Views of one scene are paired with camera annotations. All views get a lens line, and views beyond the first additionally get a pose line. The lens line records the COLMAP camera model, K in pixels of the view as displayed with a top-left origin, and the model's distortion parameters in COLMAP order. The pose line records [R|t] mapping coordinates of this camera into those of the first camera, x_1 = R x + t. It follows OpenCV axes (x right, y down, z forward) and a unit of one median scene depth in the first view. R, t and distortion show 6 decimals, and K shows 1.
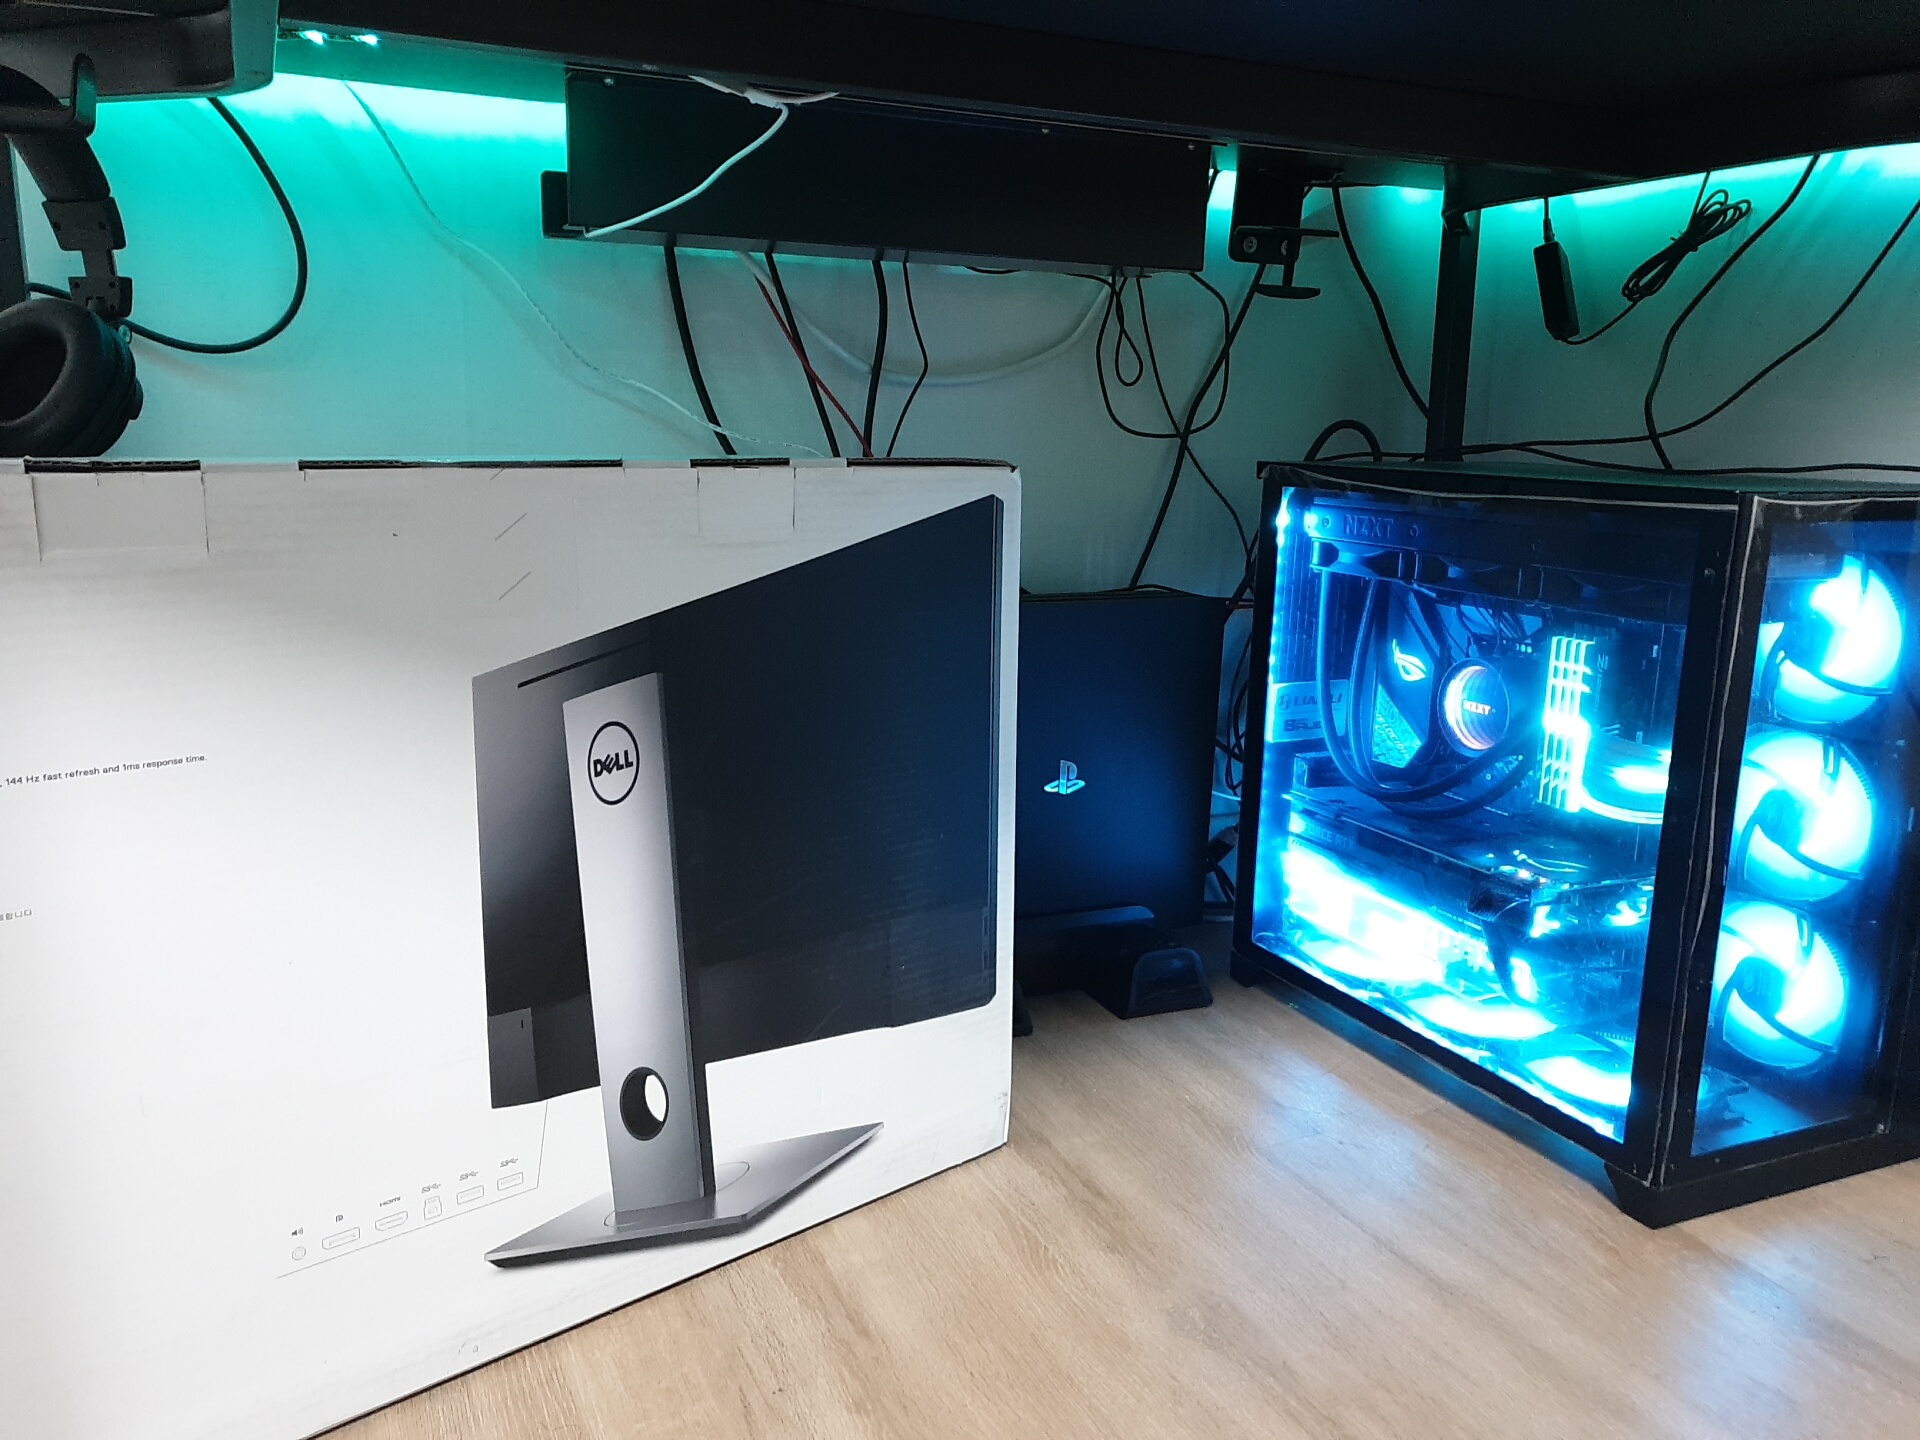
lens RADIAL K [[1502.7, 0, 960.0], [0, 1502.7, 720.0], [0, 0, 1]] dist [-0.004003, -0.001128]
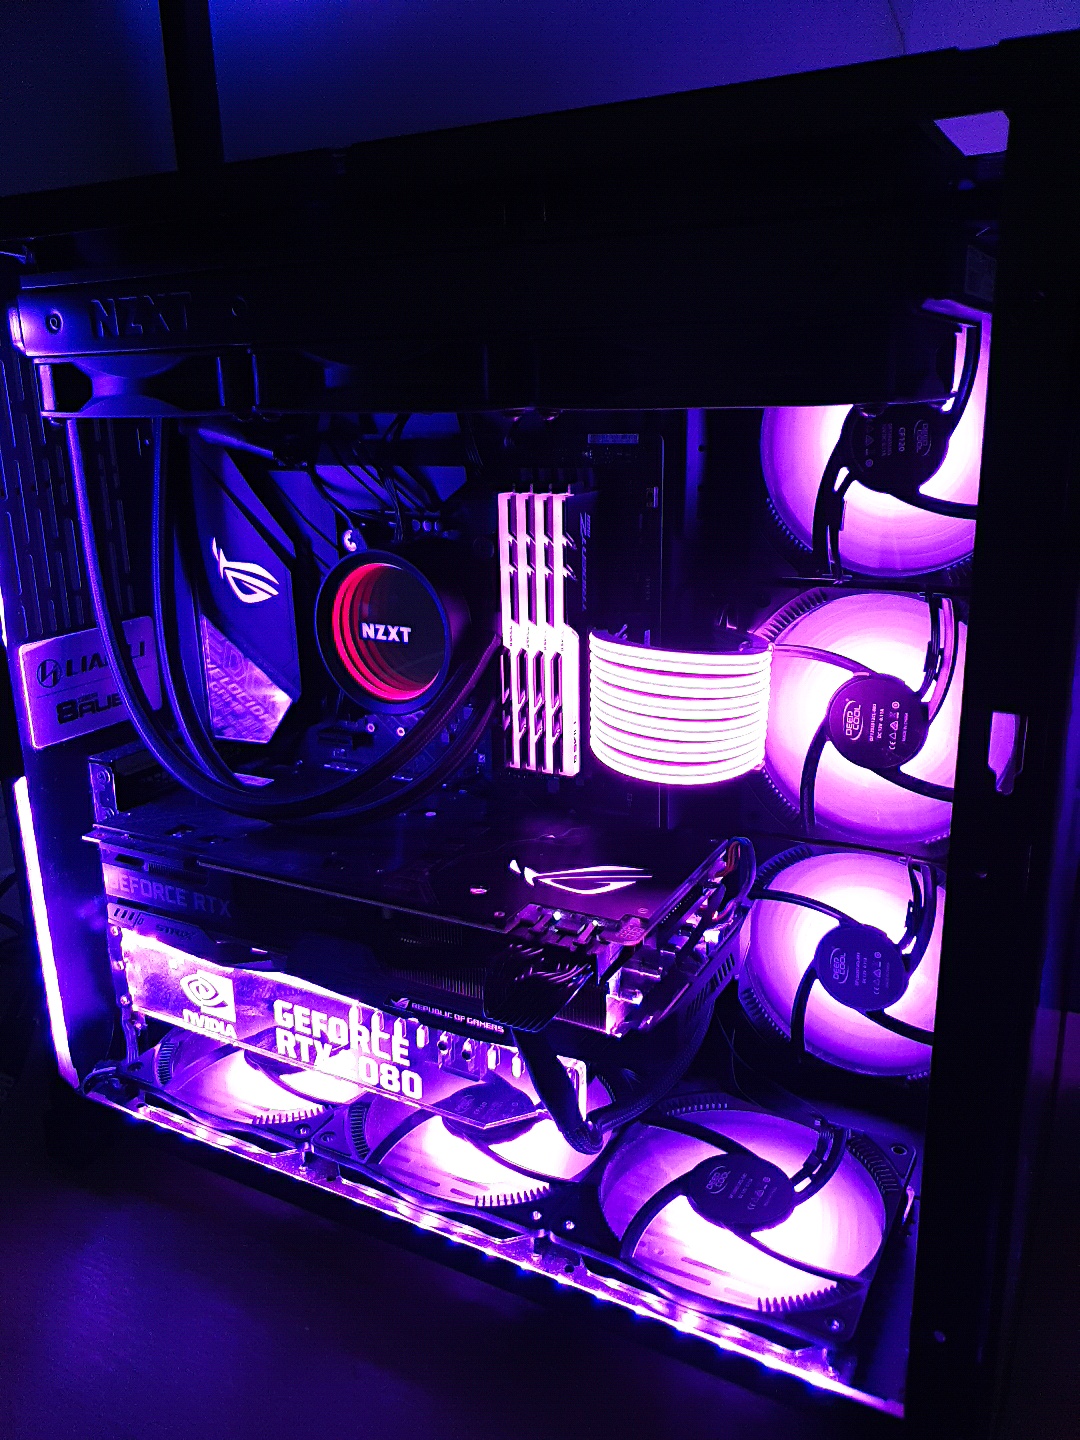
lens RADIAL K [[1187.5, 0, 540.0], [0, 1187.5, 720.0], [0, 0, 1]] dist [0.054316, -0.004958]
pose [[0.812834, -0.204251, 0.545512, 0.123400], [0.161781, 0.978823, 0.125432, -0.022241], [-0.559579, -0.013701, 0.828664, 0.550871]]
